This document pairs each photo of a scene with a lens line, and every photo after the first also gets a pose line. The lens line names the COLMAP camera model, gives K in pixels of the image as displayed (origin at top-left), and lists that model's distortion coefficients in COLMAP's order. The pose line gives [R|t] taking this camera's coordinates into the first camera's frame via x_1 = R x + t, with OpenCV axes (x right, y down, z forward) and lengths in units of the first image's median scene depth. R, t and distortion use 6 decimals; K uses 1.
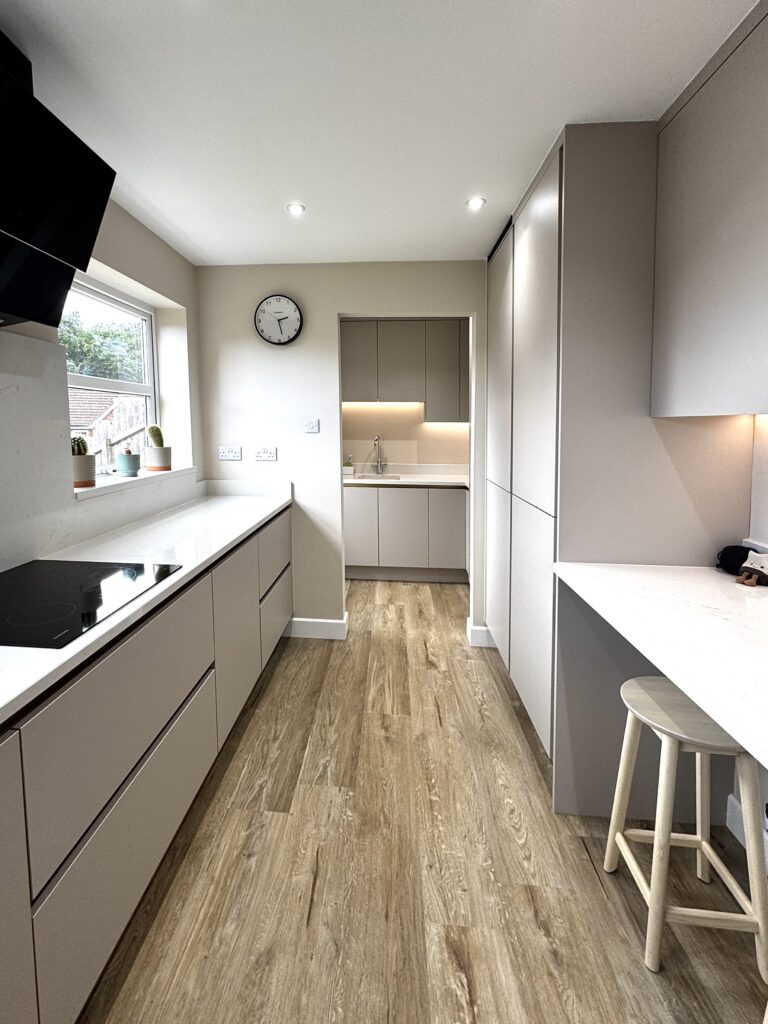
lens RADIAL K [[486.5, 0, 339.7], [0, 486.5, 477.5], [0, 0, 1]] dist [-0.001392, -0.000222]
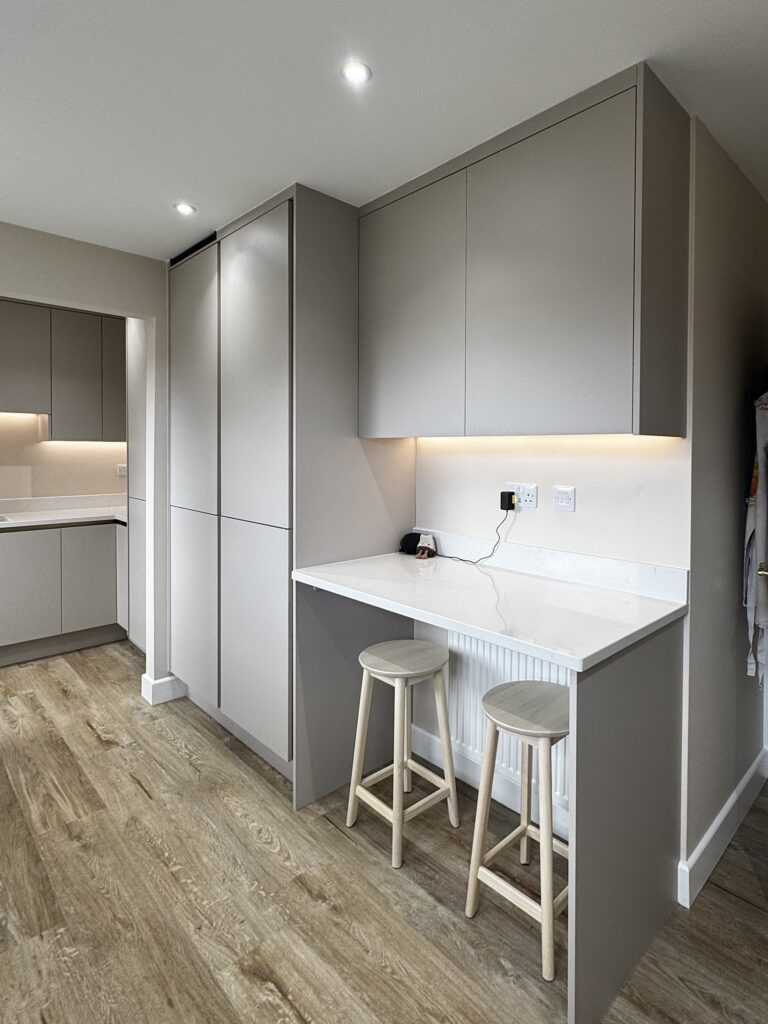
lens RADIAL K [[550.4, 0, 463.5], [0, 550.4, 507.7], [0, 0, 1]] dist [-0.001235, -0.000807]
pose [[0.602599, -0.085921, 0.793405, -0.241344], [0.082306, 0.995577, 0.045303, 0.008298], [-0.793789, 0.038003, 0.607005, -0.045476]]
